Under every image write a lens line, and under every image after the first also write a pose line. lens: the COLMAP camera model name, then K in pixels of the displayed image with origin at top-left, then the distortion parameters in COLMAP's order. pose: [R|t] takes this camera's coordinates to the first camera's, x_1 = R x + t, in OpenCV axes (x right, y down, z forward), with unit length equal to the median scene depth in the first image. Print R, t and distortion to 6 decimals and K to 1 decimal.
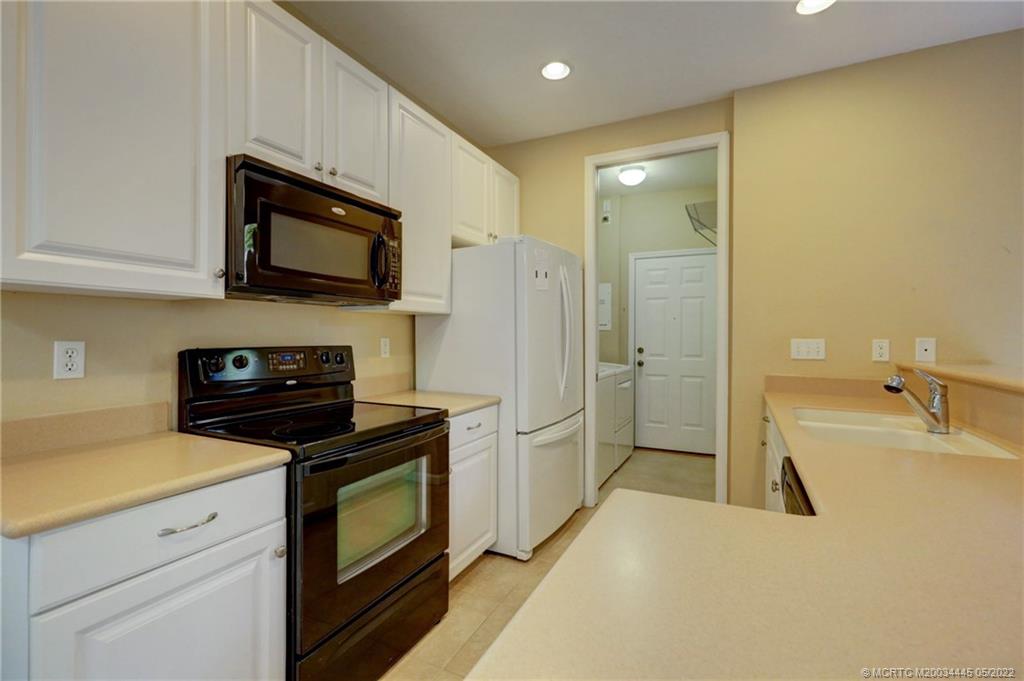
lens RADIAL K [[453.2, 0, 509.8], [0, 453.2, 336.7], [0, 0, 1]] dist [0.000670, 0.001592]
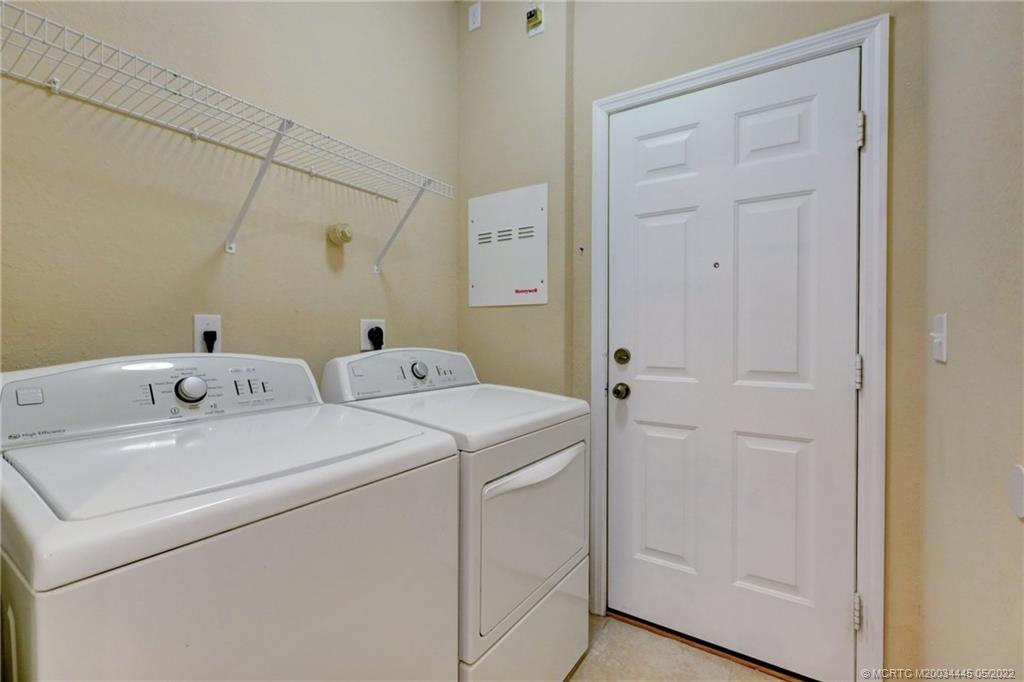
lens RADIAL K [[453.2, 0, 509.8], [0, 453.2, 337.2], [0, 0, 1]] dist [0.000670, 0.001592]
pose [[0.992249, 0.000972, -0.124258, 0.522750], [-0.000594, 0.999995, 0.003080, 0.028642], [0.124260, -0.002983, 0.992245, 1.327524]]
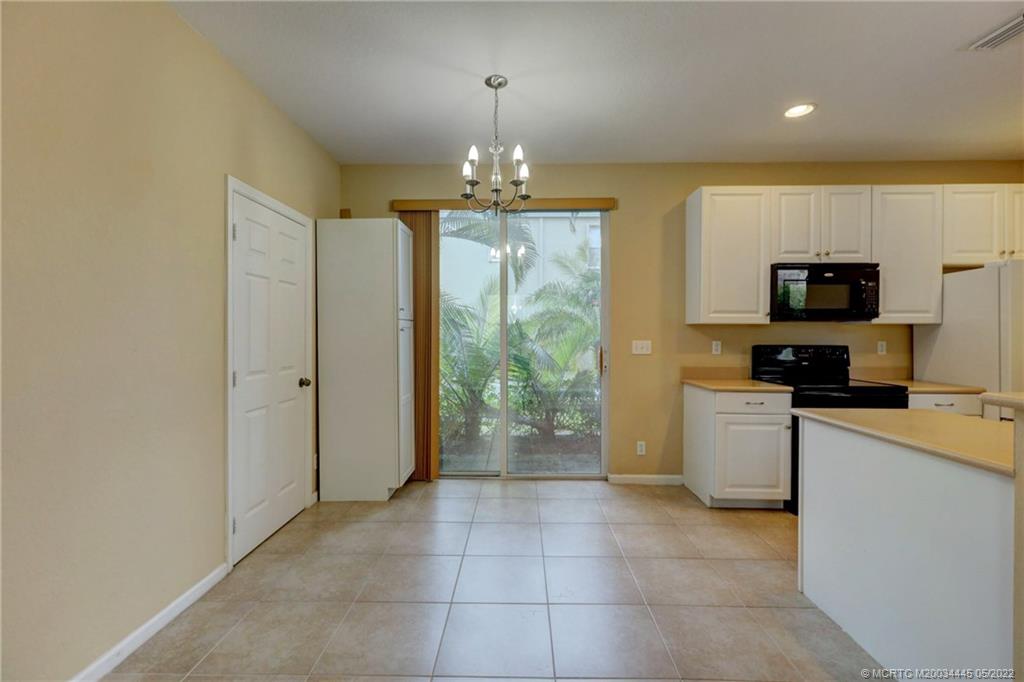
lens RADIAL K [[453.2, 0, 509.8], [0, 453.2, 337.2], [0, 0, 1]] dist [0.000670, 0.001592]
pose [[0.426479, 0.003594, -0.904491, 0.618517], [-0.006399, 0.999979, 0.000956, -0.004311], [0.904475, 0.005380, 0.426493, -0.821015]]
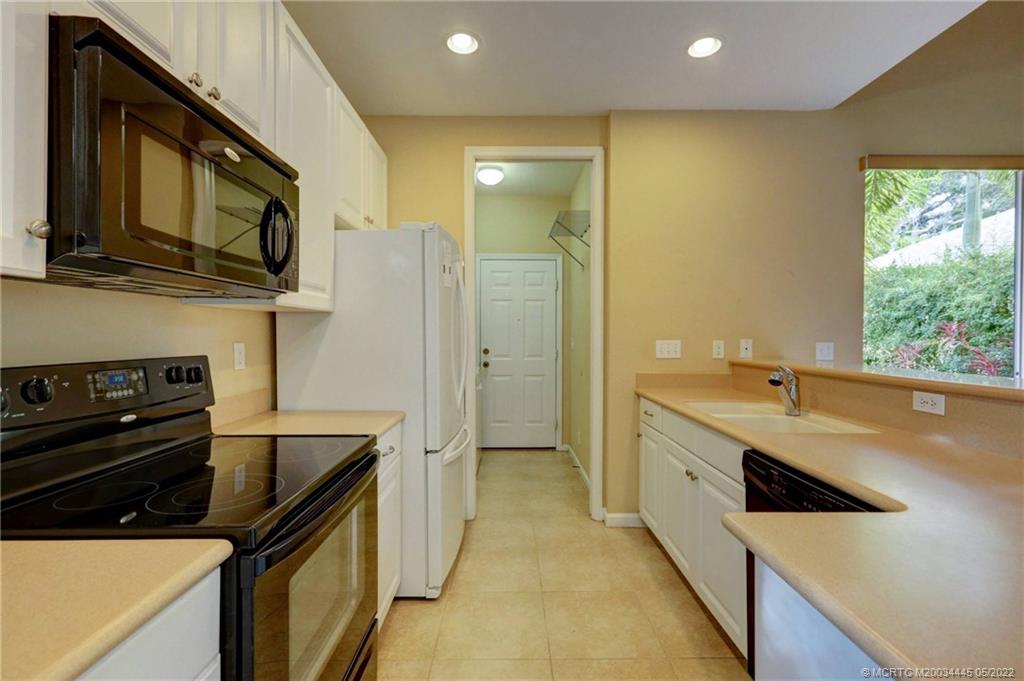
lens RADIAL K [[454.6, 0, 513.4], [0, 454.6, 337.5], [0, 0, 1]] dist [-0.002657, -0.000148]
pose [[0.889879, -0.003652, 0.456183, -0.247156], [0.002108, 0.999990, 0.003893, -0.009019], [-0.456192, -0.002503, 0.889878, 0.173311]]
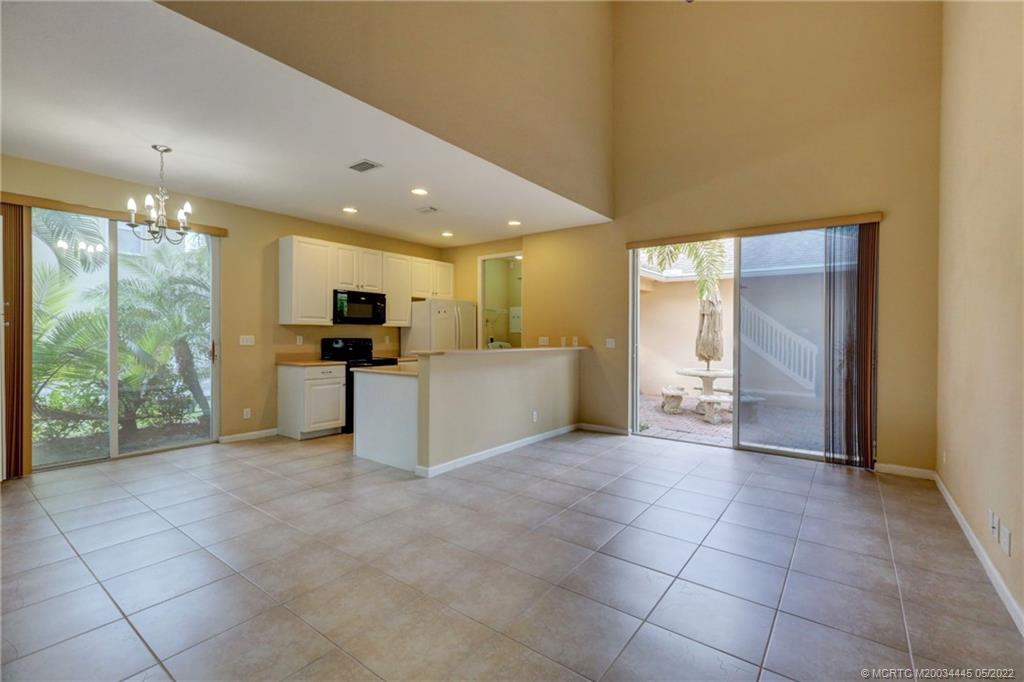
lens RADIAL K [[453.2, 0, 509.8], [0, 453.2, 337.2], [0, 0, 1]] dist [0.000670, 0.001592]
pose [[0.982892, 0.006112, -0.184081, 1.062188], [-0.006046, 0.999981, 0.000918, 0.005333], [0.184083, 0.000210, 0.982911, -1.709988]]
